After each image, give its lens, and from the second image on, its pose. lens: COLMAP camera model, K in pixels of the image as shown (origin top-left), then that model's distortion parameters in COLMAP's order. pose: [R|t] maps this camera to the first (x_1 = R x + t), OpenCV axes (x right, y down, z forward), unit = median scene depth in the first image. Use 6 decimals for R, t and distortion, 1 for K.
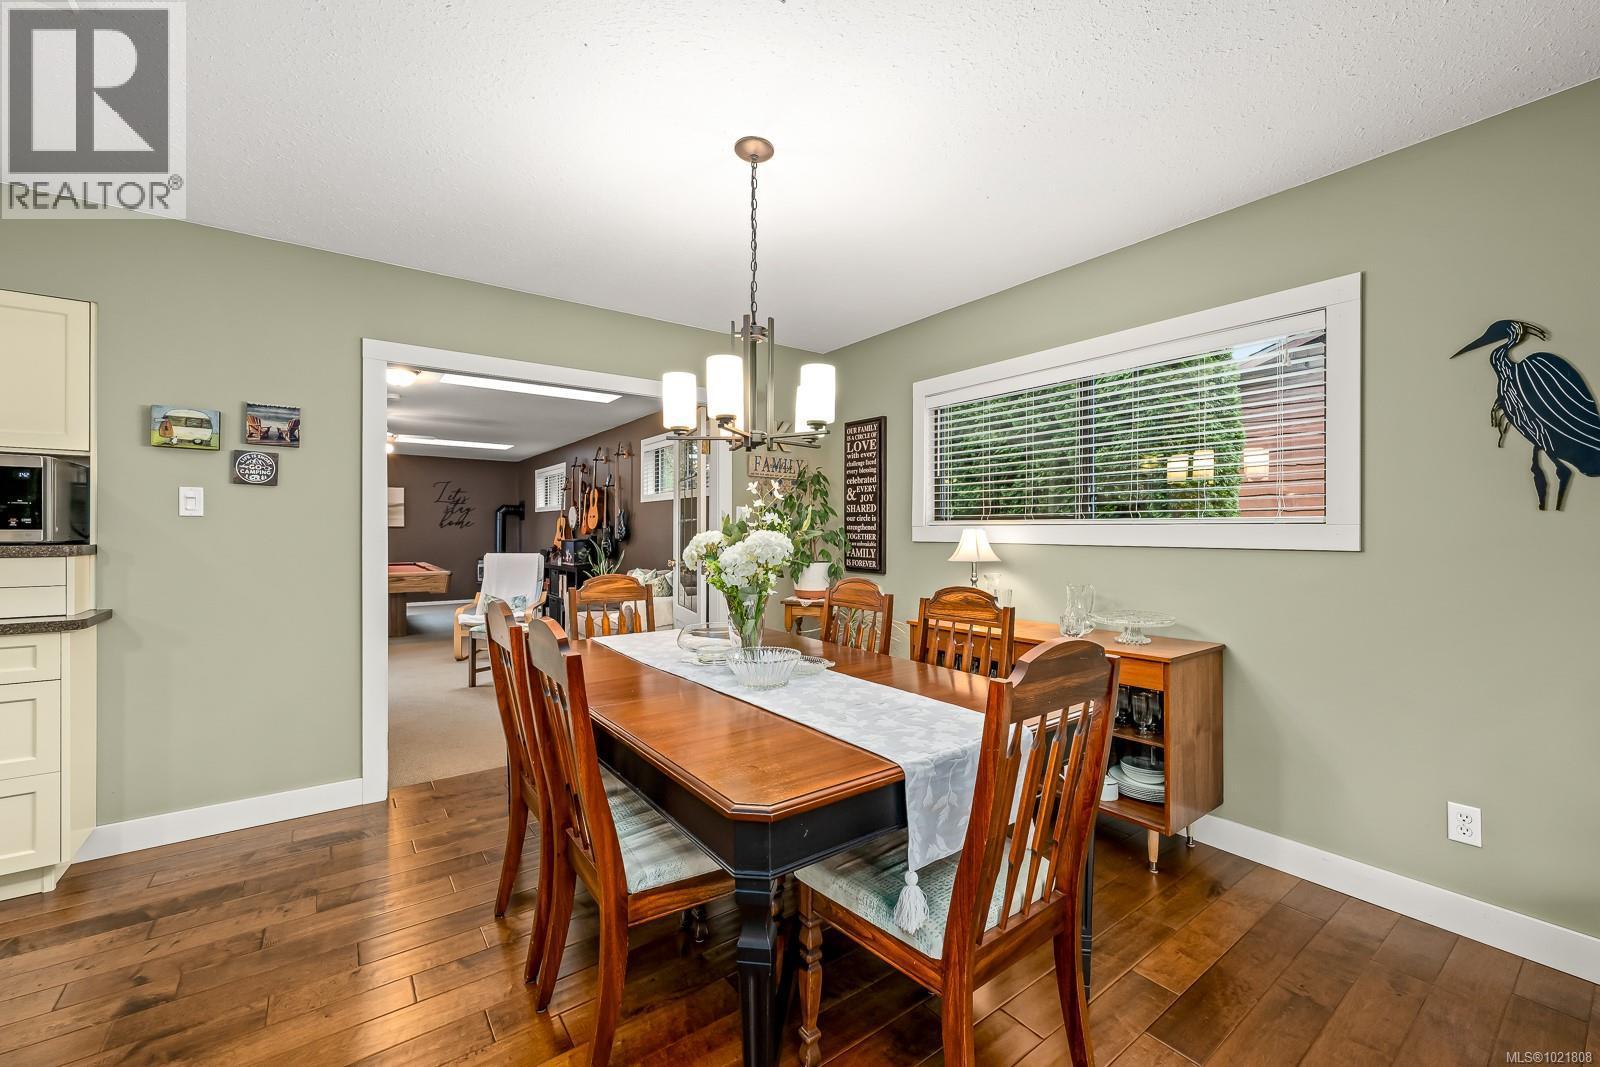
lens RADIAL K [[638.4, 0, 796.1], [0, 638.4, 532.2], [0, 0, 1]] dist [0.000457, 0.000081]
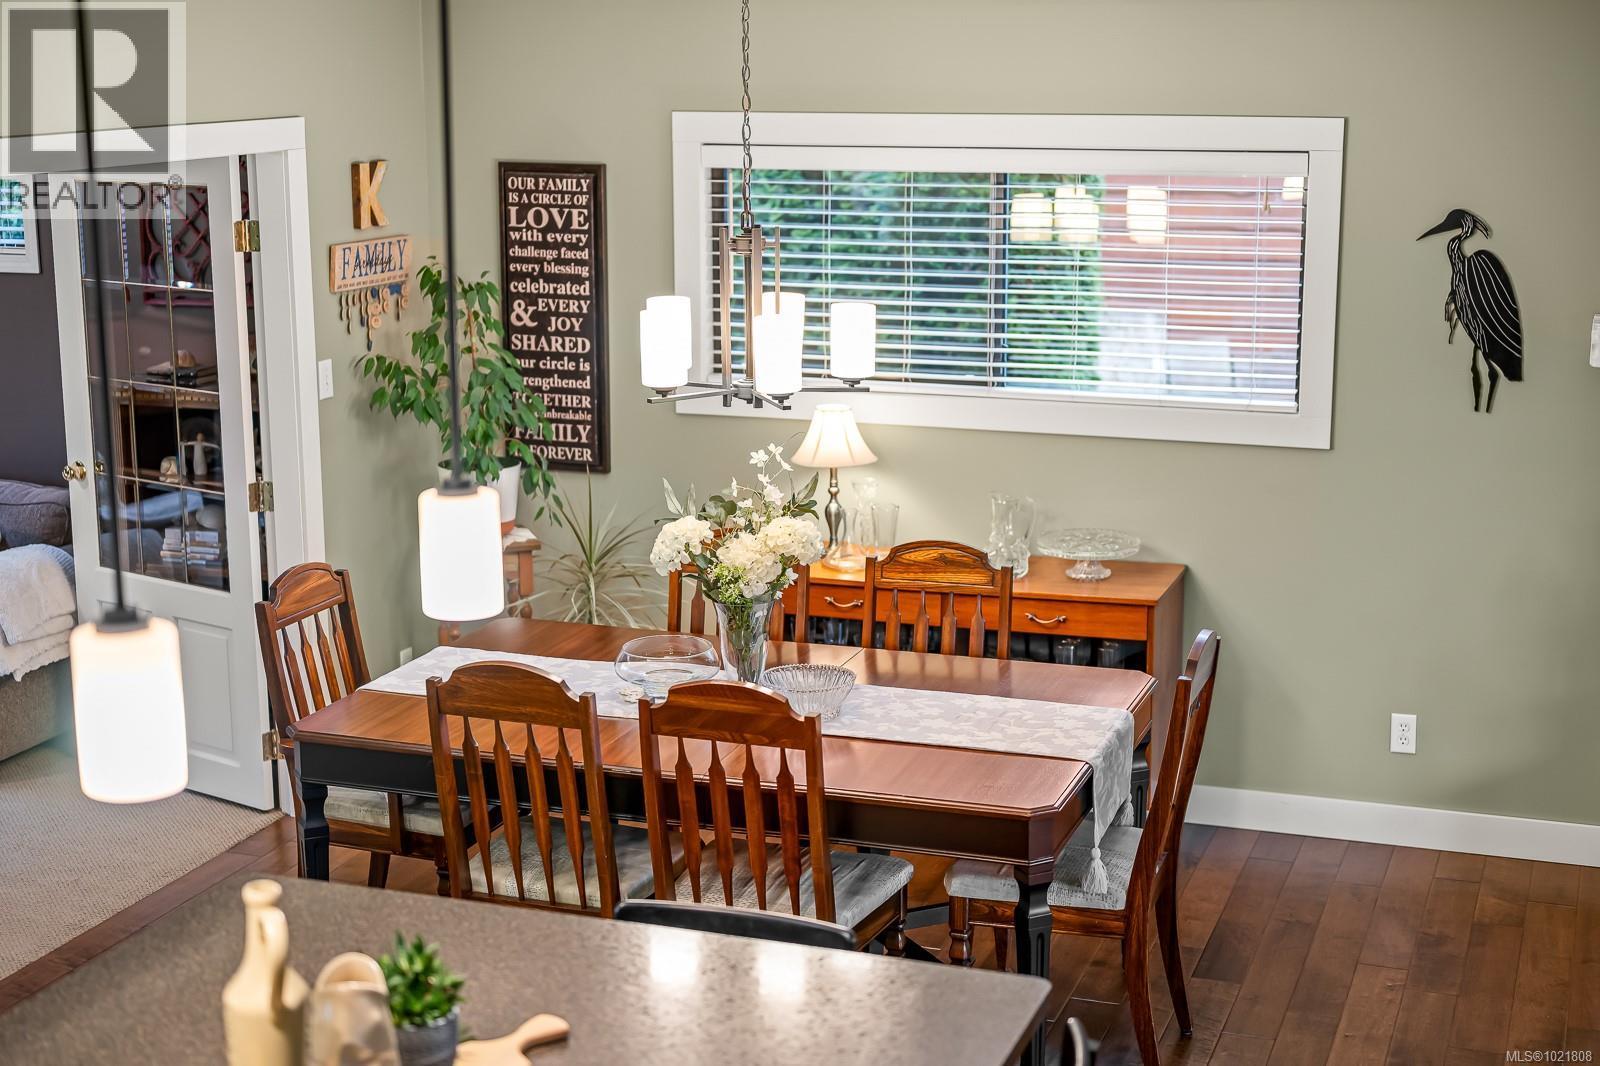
lens RADIAL K [[2327.6, 0, 796.8], [0, 2327.6, 525.8], [0, 0, 1]] dist [0.008446, 0.000000]
pose [[0.828499, -0.120847, 0.546796, -1.194483], [0.006257, 0.978374, 0.206749, -0.435060], [-0.559956, -0.167870, 0.811338, -0.961200]]
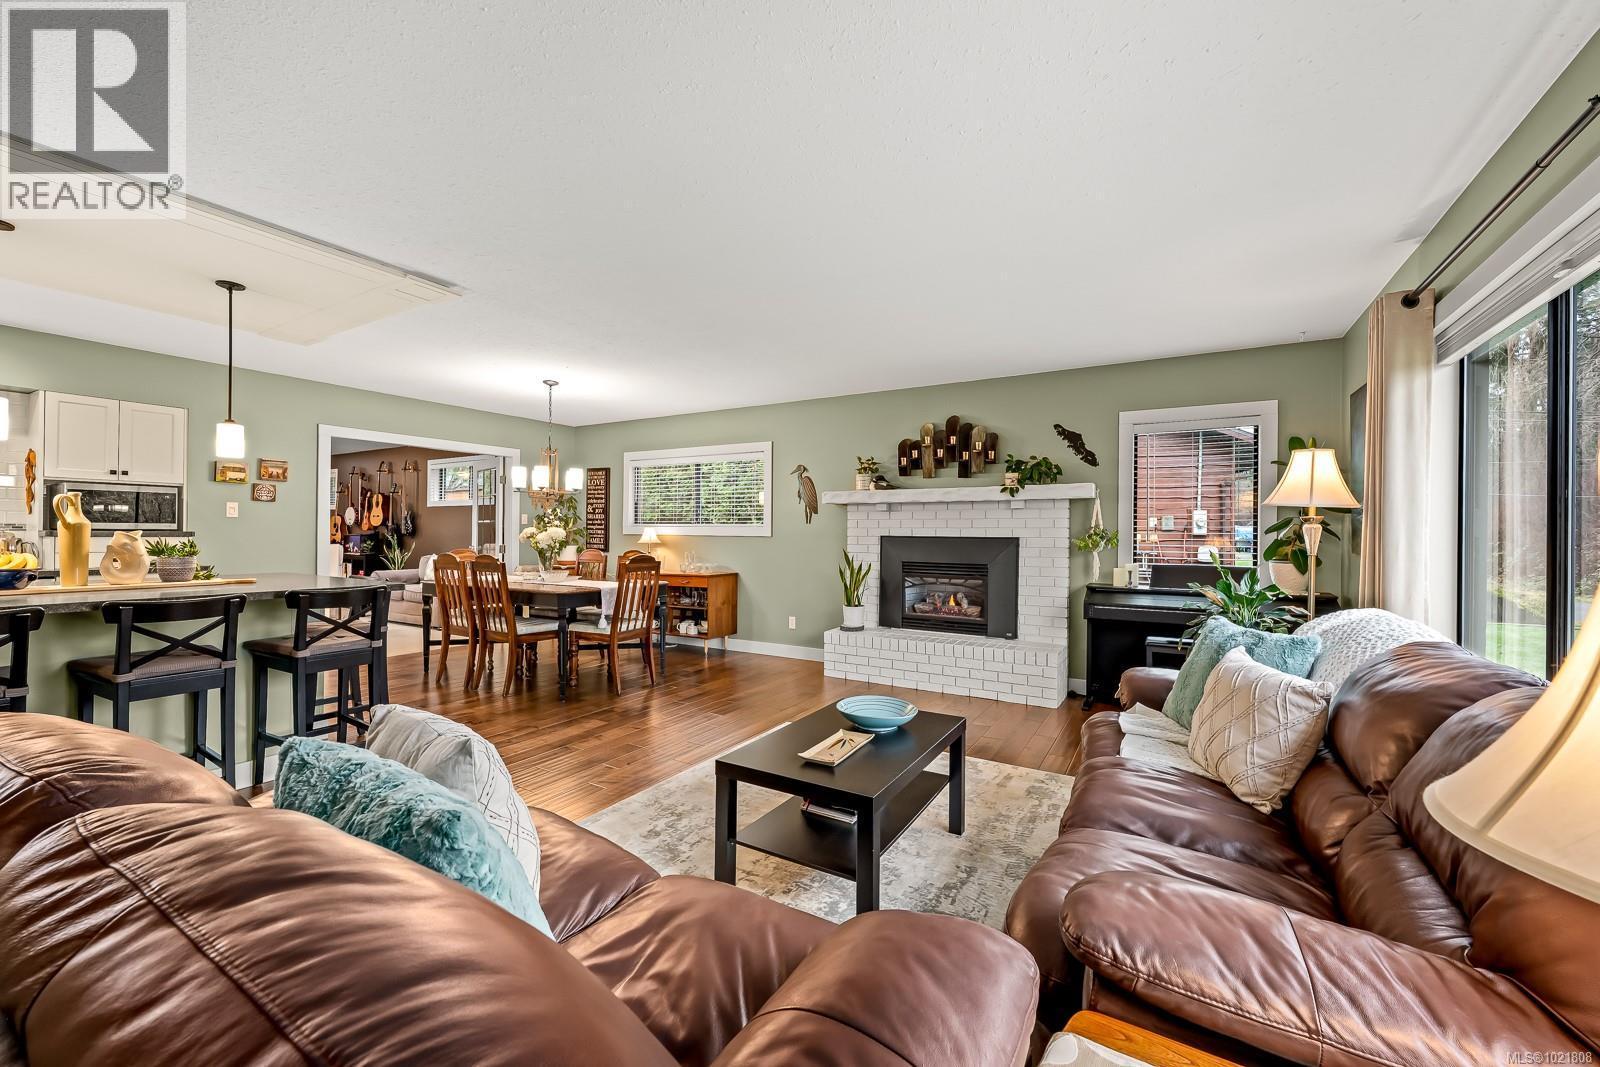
lens RADIAL K [[638.4, 0, 803.6], [0, 638.4, 532.4], [0, 0, 1]] dist [0.000457, 0.000081]
pose [[0.920445, 0.007098, 0.390808, -0.103966], [-0.006852, 0.999974, -0.002023, 0.012869], [-0.390813, -0.000816, 0.920470, -1.466632]]
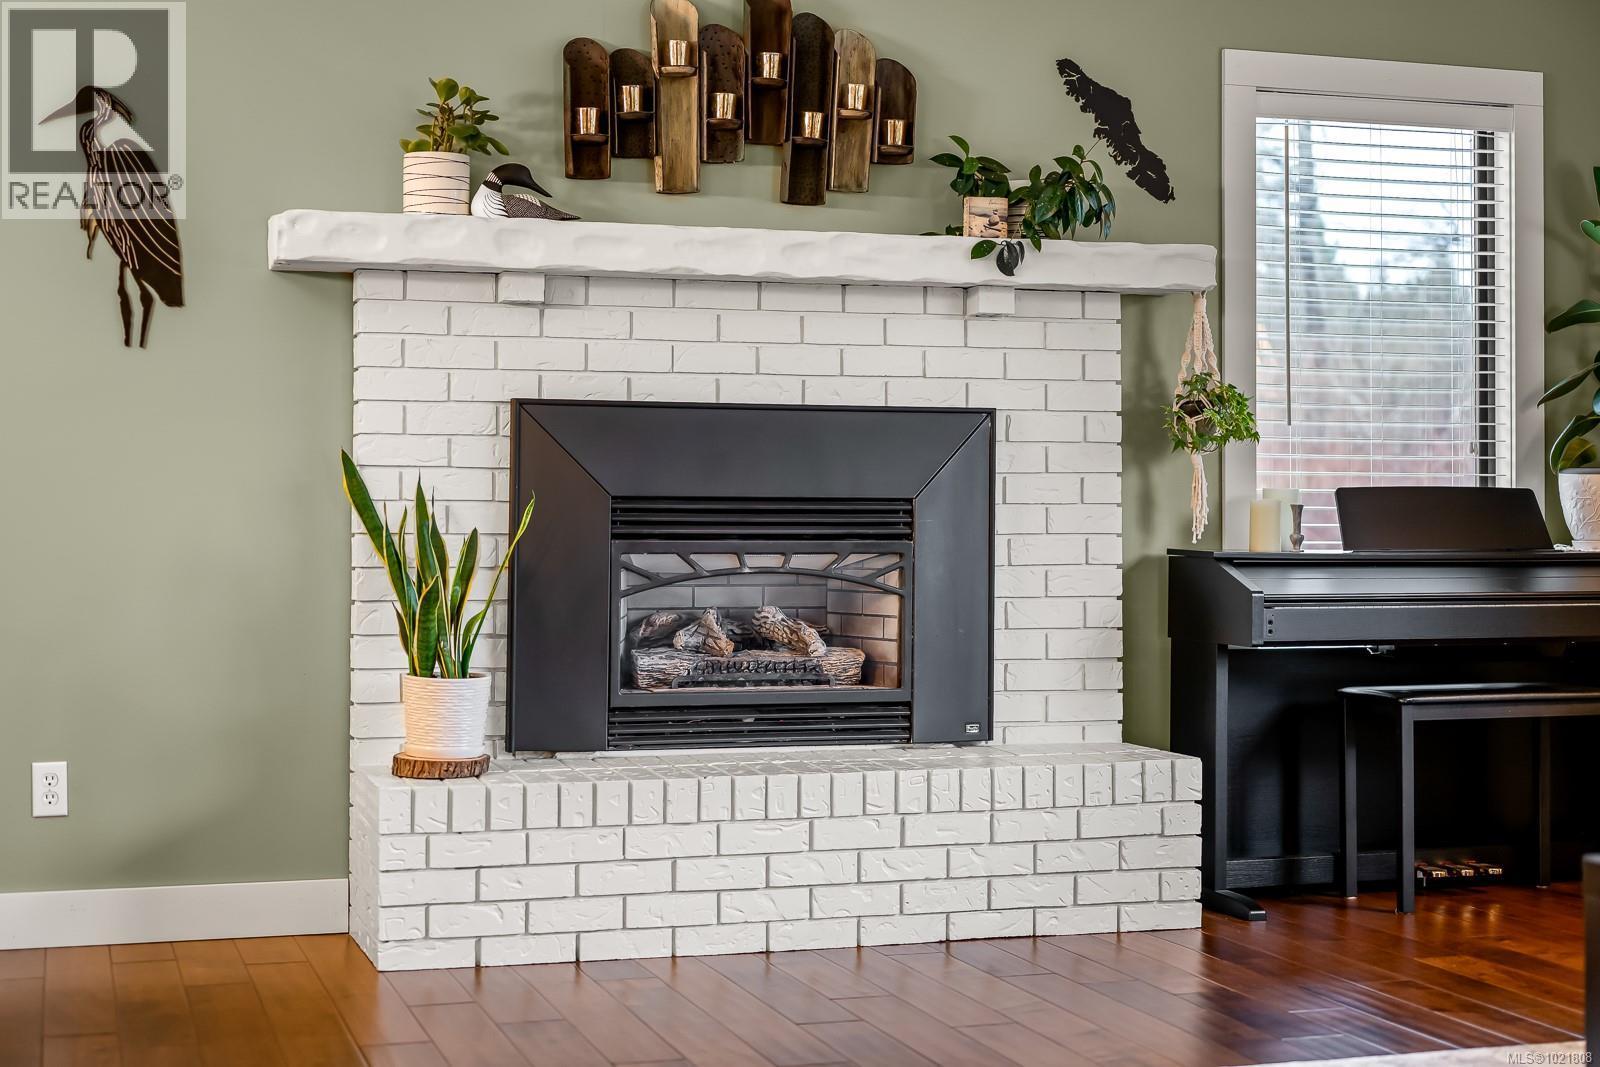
lens RADIAL K [[2327.6, 0, 818.5], [0, 2327.6, 473.7], [0, 0, 1]] dist [0.008446, 0.000000]
pose [[0.312771, 0.021443, 0.949586, -0.861023], [0.001545, 0.999732, -0.023084, 0.130606], [-0.949827, 0.008687, 0.312654, -0.462103]]
